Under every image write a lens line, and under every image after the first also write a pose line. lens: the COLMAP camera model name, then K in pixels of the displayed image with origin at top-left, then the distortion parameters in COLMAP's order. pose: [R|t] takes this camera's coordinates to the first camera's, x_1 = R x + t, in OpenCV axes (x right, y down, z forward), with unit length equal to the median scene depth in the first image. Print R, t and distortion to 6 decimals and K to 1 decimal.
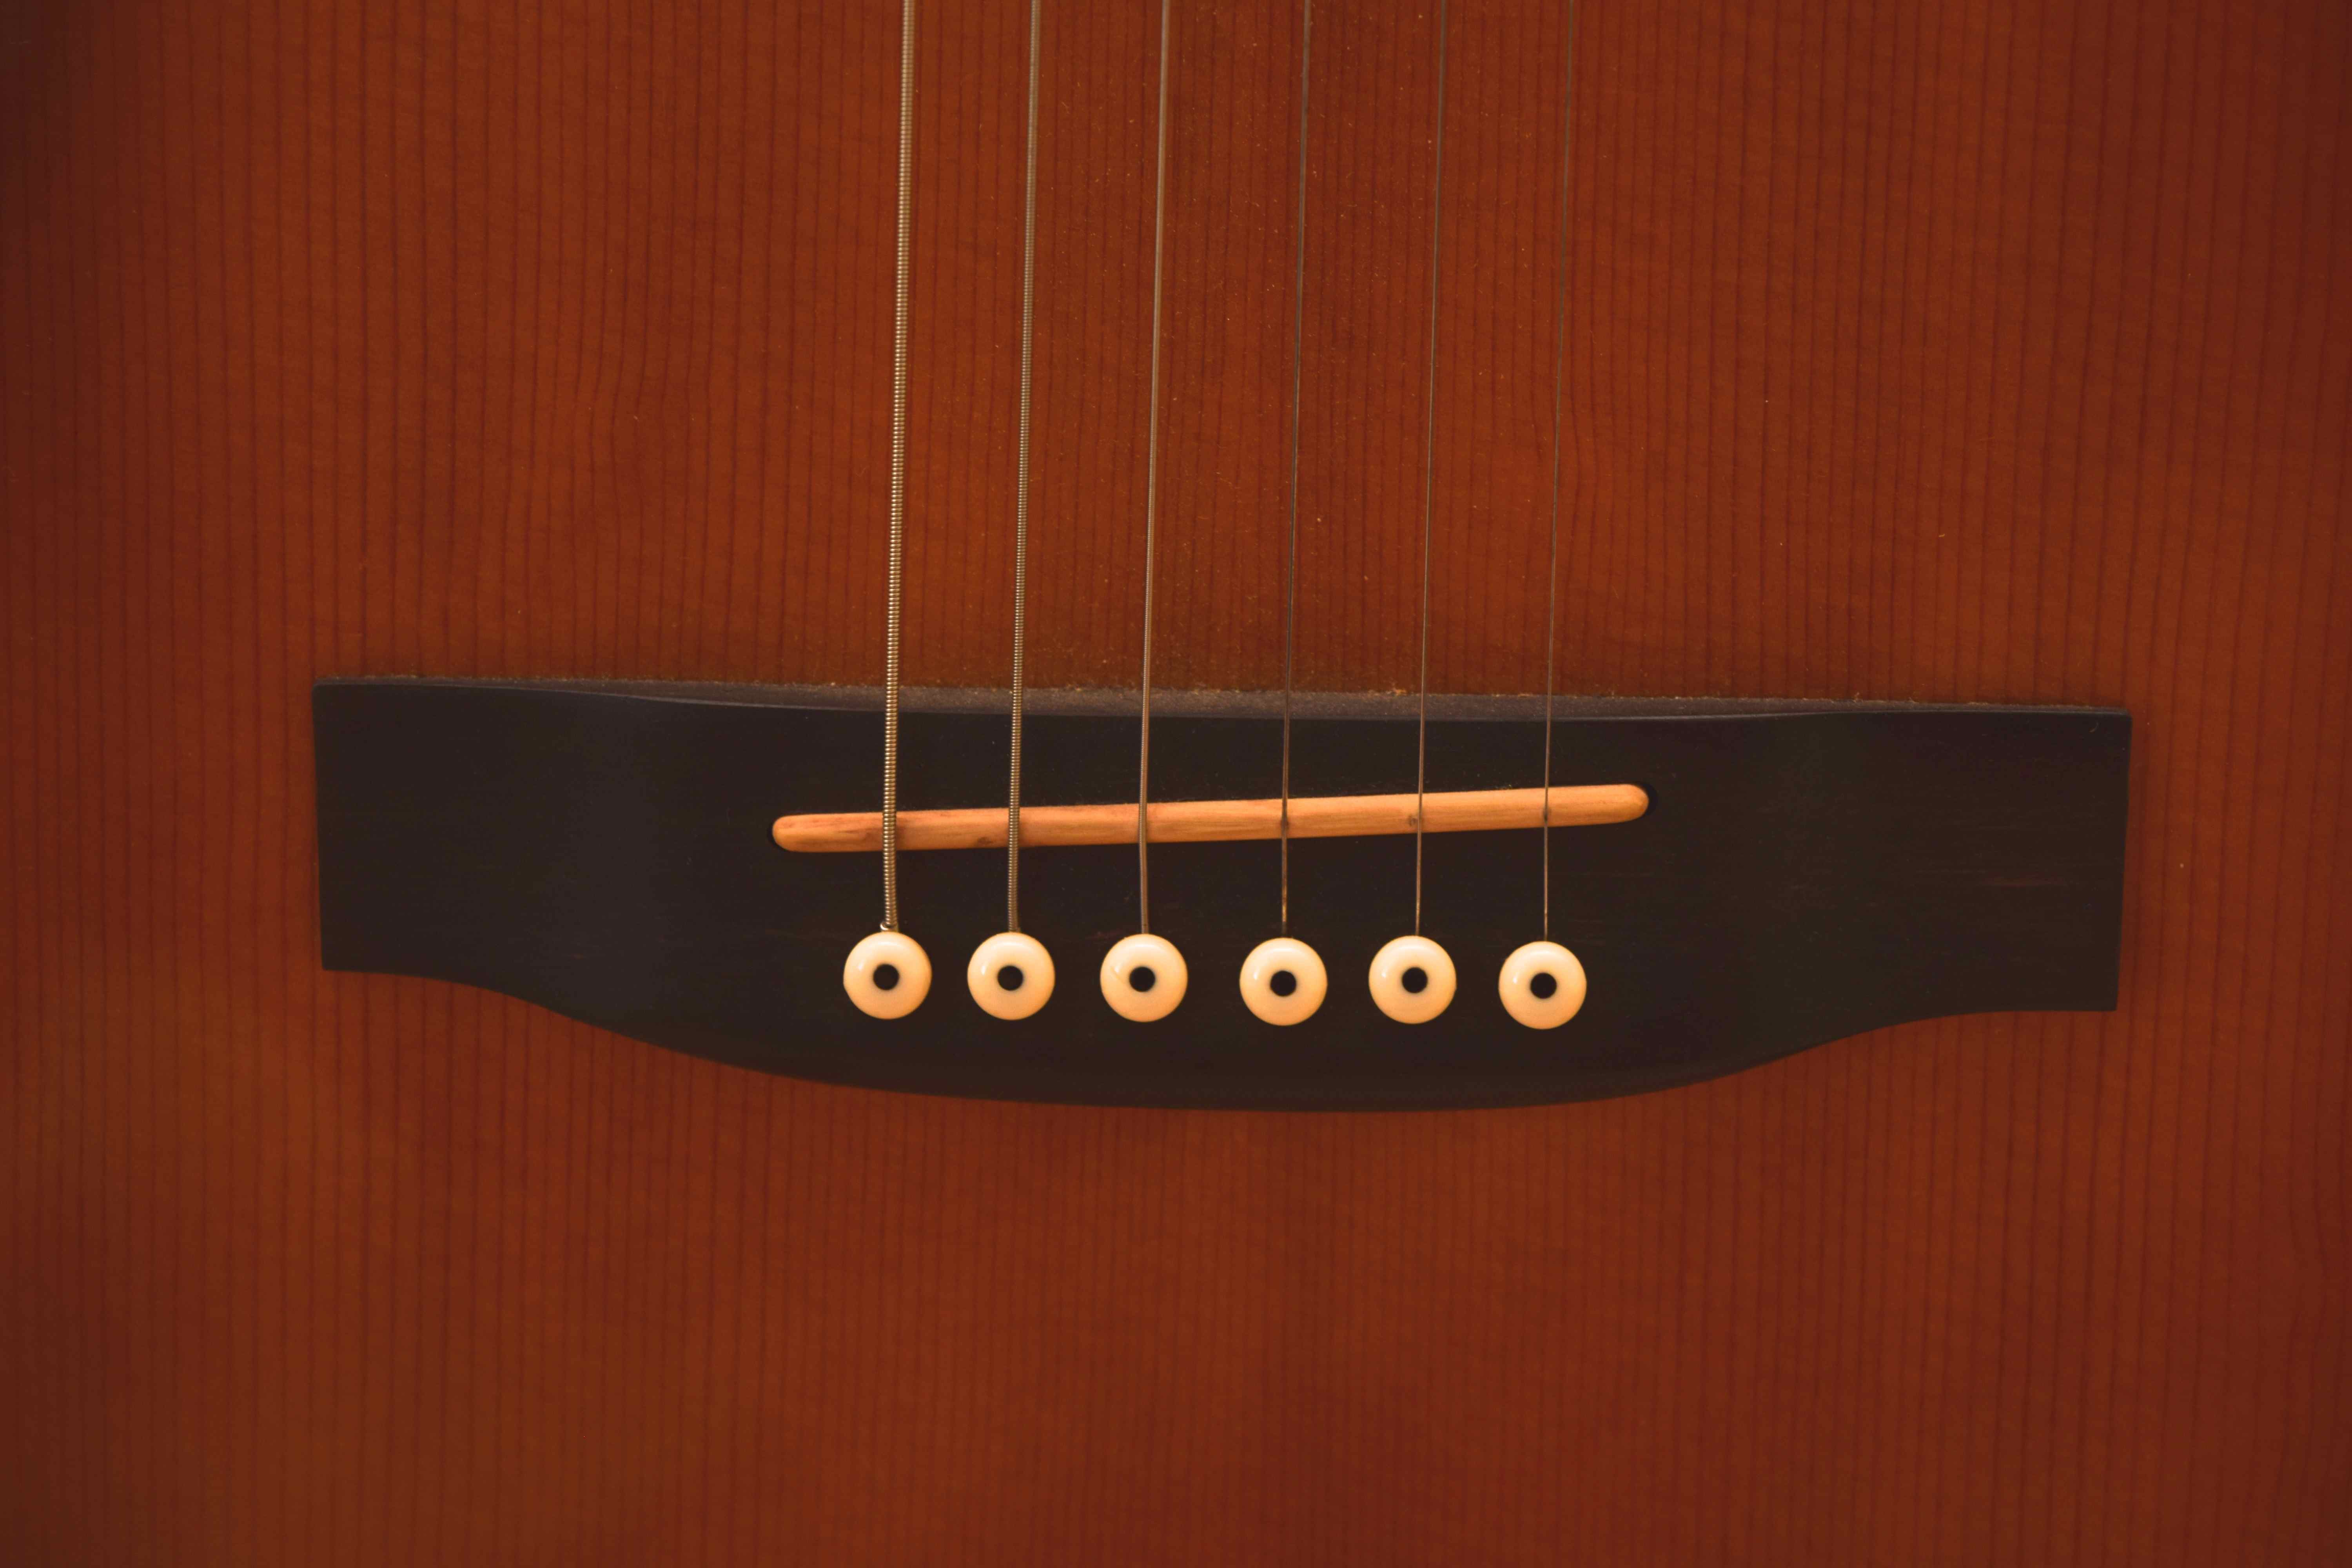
lens RADIAL K [[5475.1, 0, 1169.4], [0, 5475.1, 773.7], [0, 0, 1]] dist [0.167175, 0.000000]
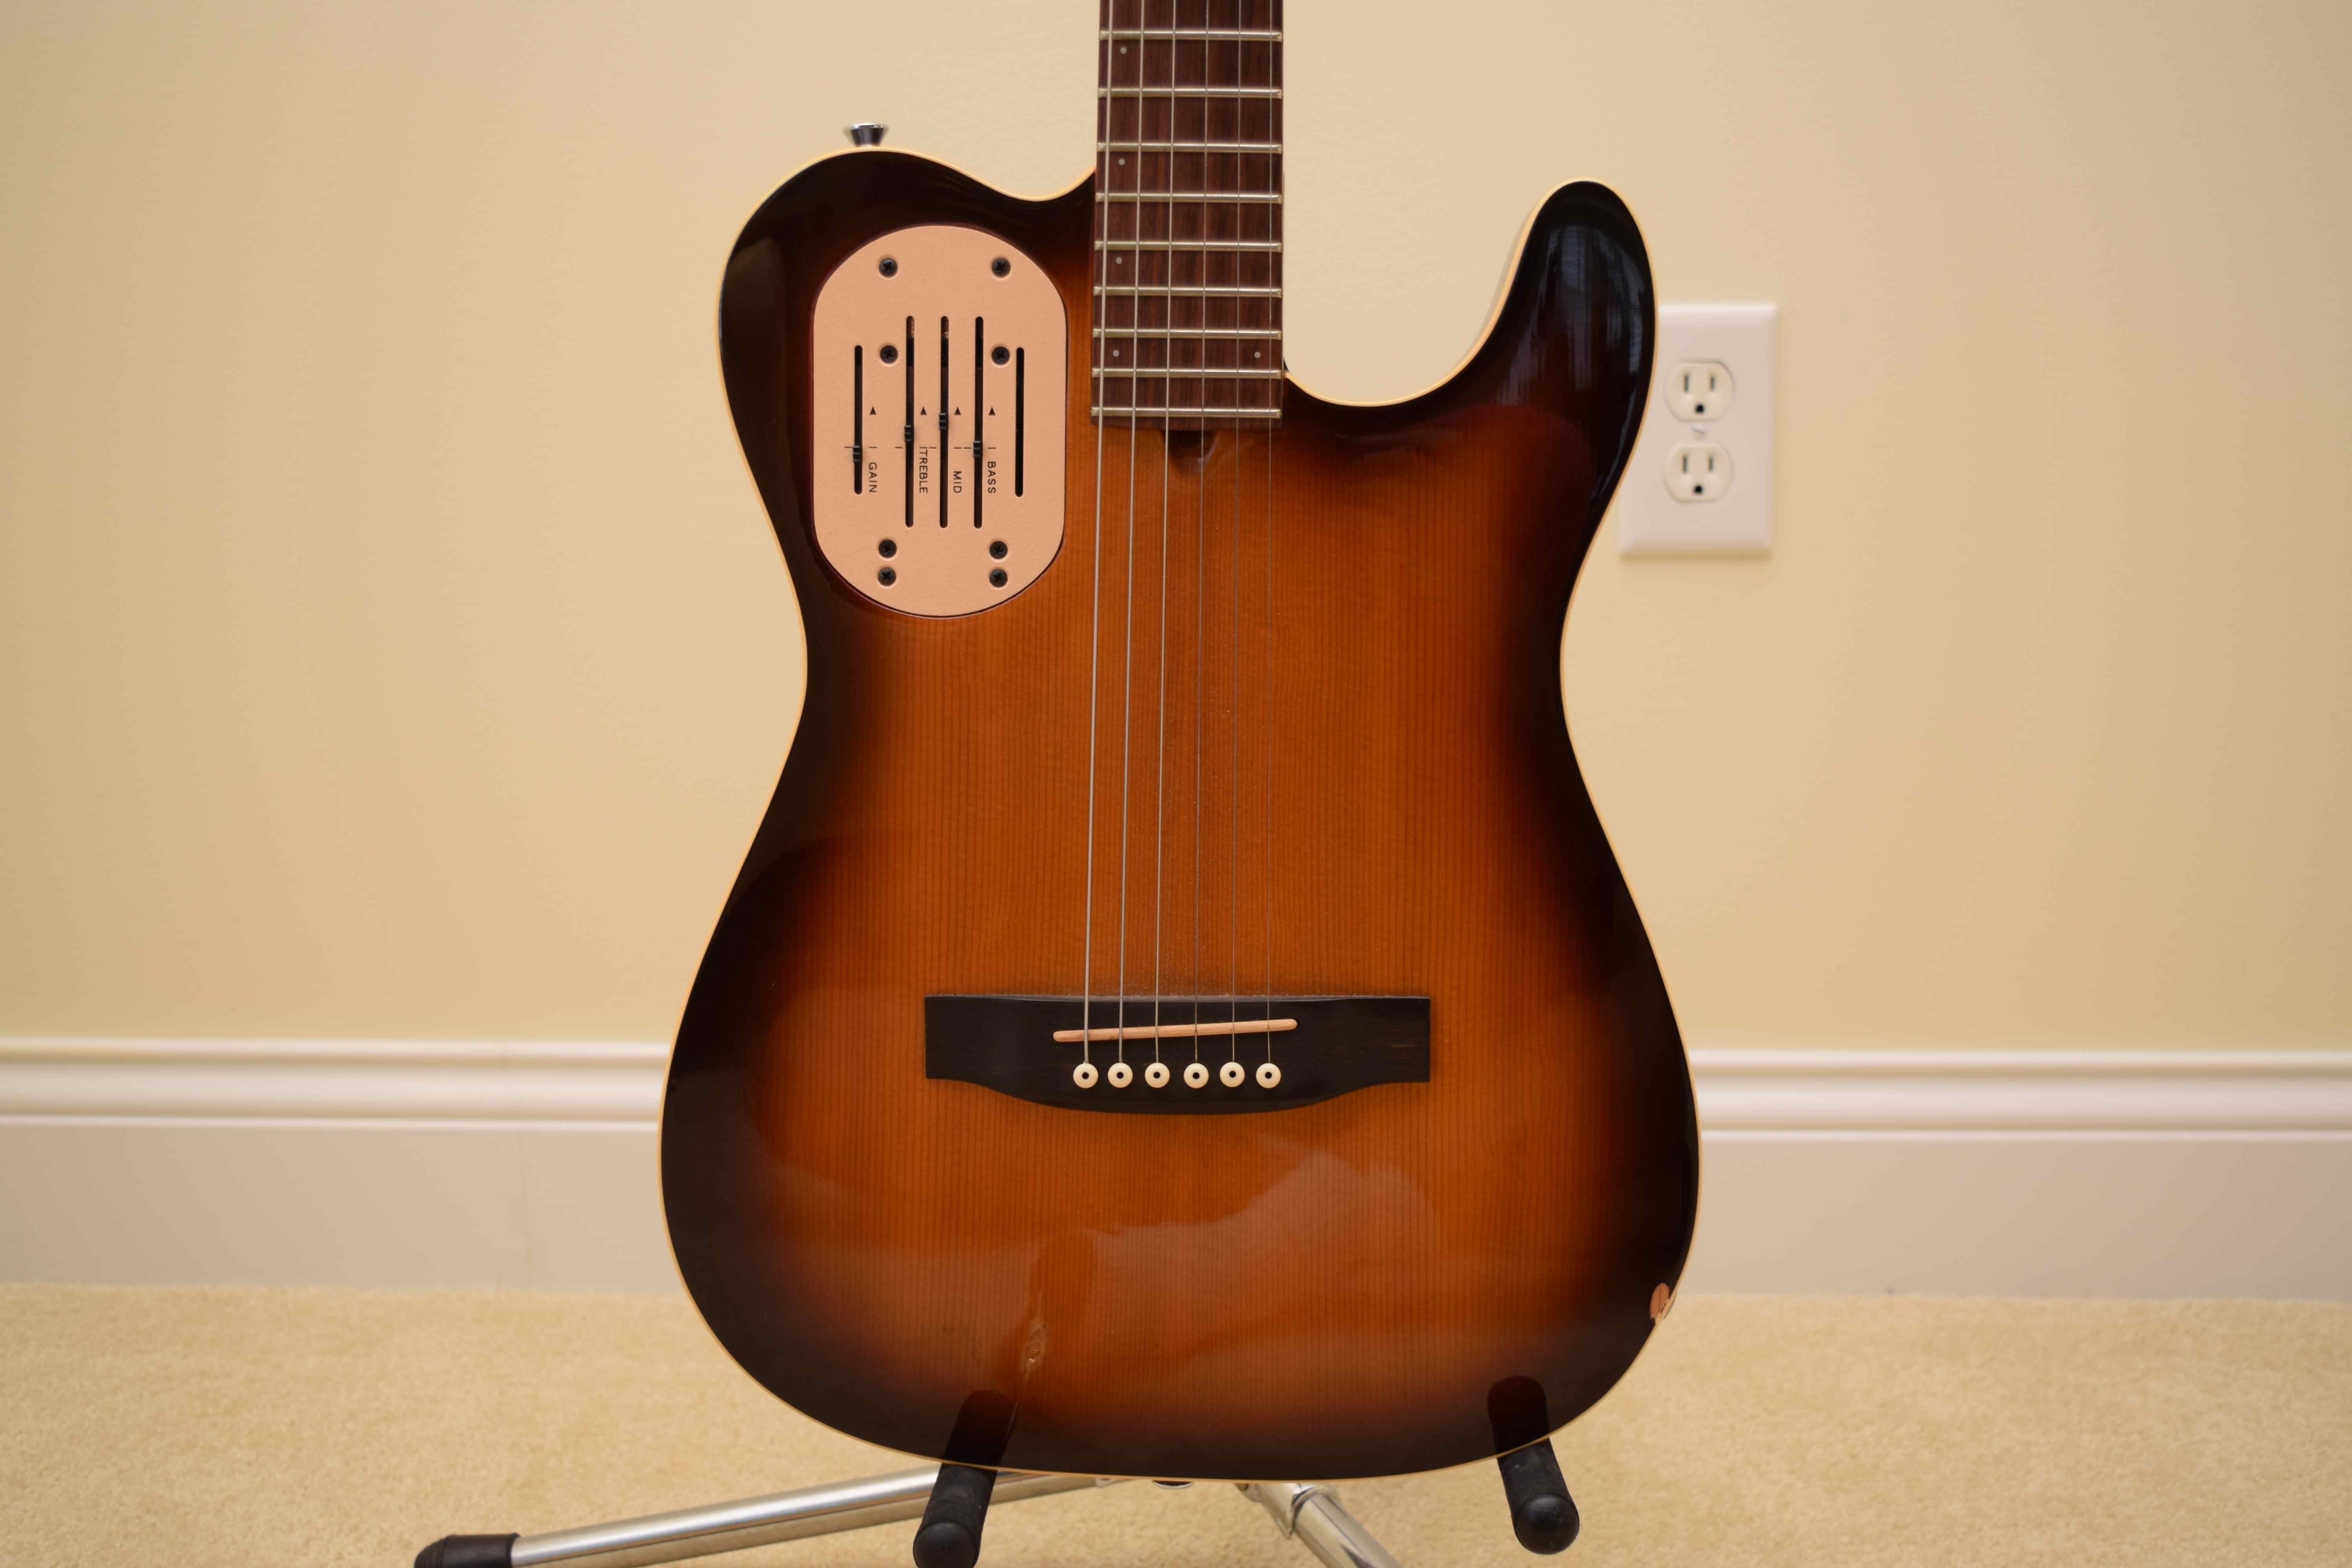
lens RADIAL K [[2477.9, 0, 1178.3], [0, 2477.9, 776.9], [0, 0, 1]] dist [-0.020515, 0.000000]
pose [[0.999883, -0.012112, 0.009359, -0.003718], [0.013355, 0.989073, -0.146819, 0.081012], [-0.007478, 0.146927, 0.989119, -0.621732]]
